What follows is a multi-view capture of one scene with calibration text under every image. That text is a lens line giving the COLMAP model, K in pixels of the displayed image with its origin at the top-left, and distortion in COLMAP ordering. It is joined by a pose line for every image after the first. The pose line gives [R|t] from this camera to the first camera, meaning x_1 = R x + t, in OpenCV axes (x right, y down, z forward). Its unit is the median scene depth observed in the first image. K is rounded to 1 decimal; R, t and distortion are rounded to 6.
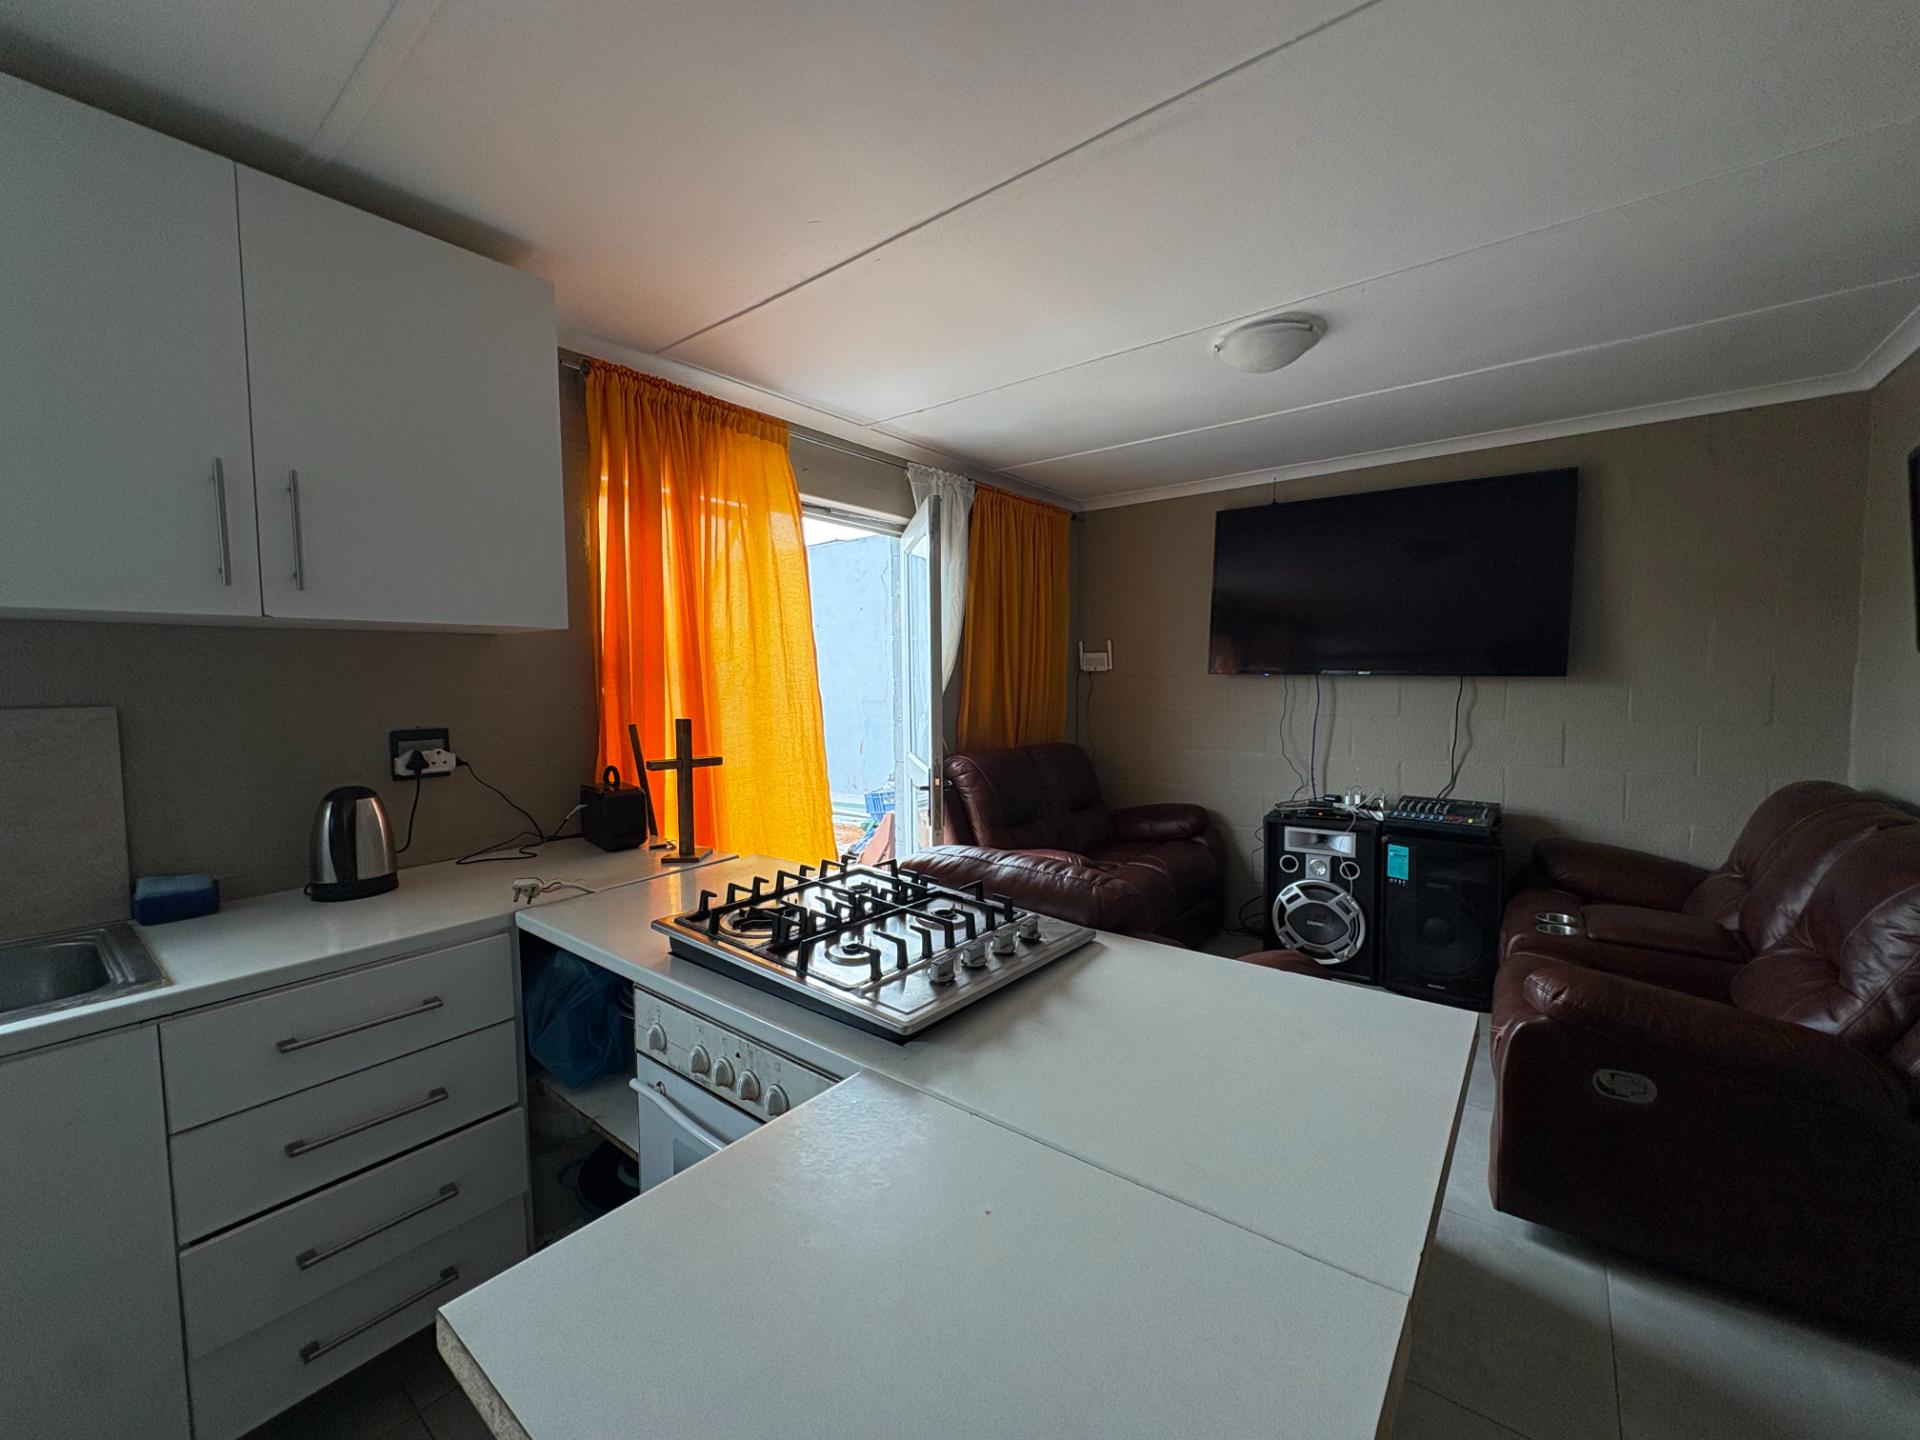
lens RADIAL K [[766.6, 0, 962.1], [0, 766.6, 717.7], [0, 0, 1]] dist [-0.000066, 0.000269]
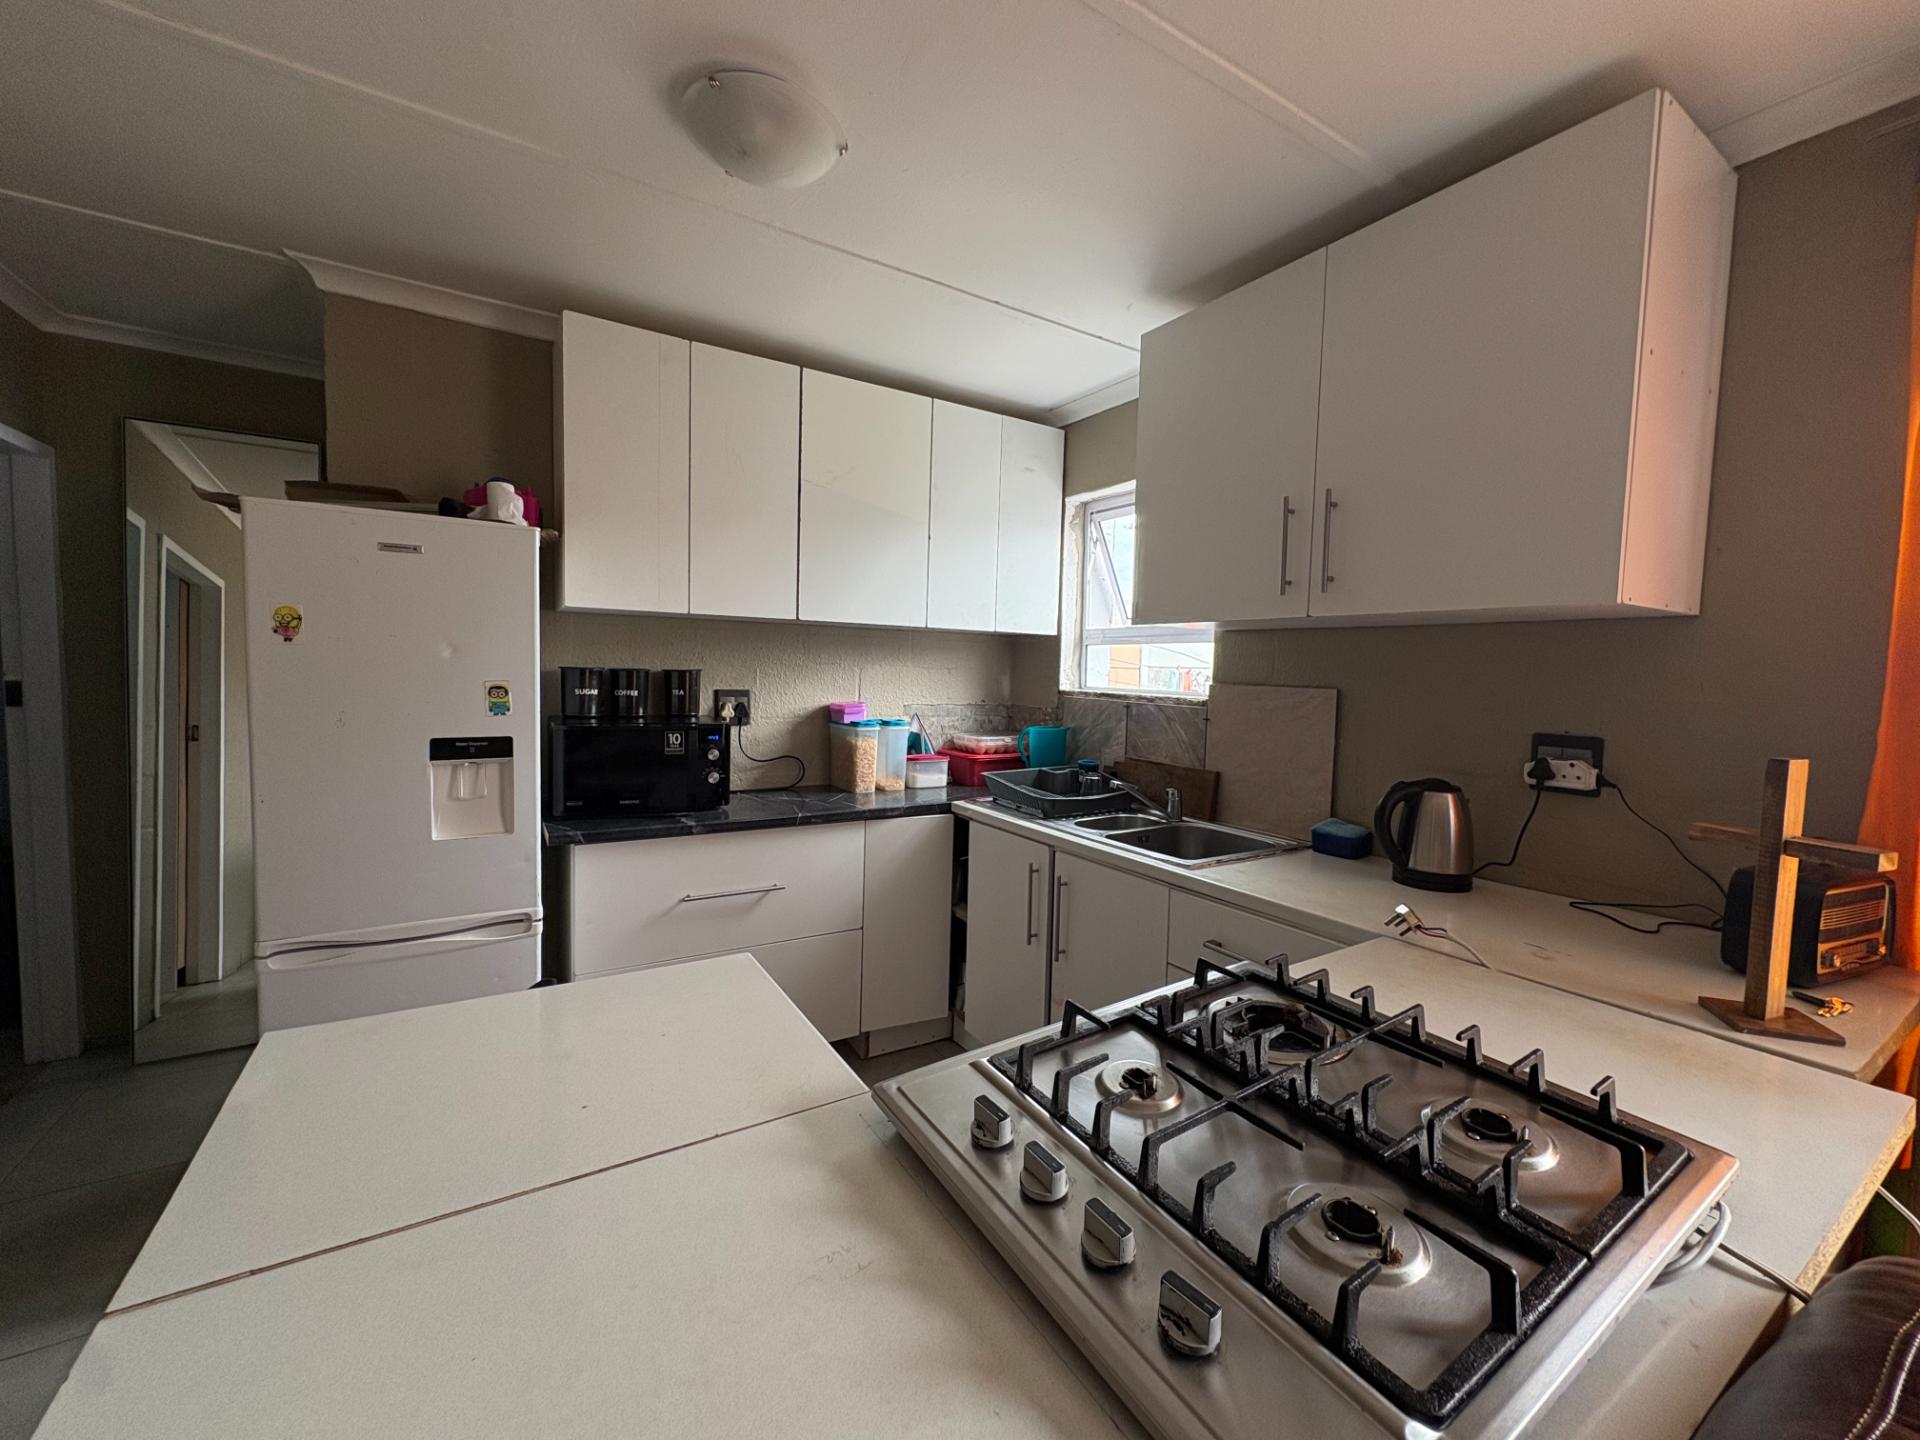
lens RADIAL K [[766.6, 0, 962.1], [0, 766.6, 717.7], [0, 0, 1]] dist [-0.000066, 0.000269]
pose [[-0.331583, 0.068192, -0.940958, 0.320960], [-0.074923, 0.992331, 0.098317, -0.038242], [0.940446, 0.103100, -0.323930, 0.662022]]
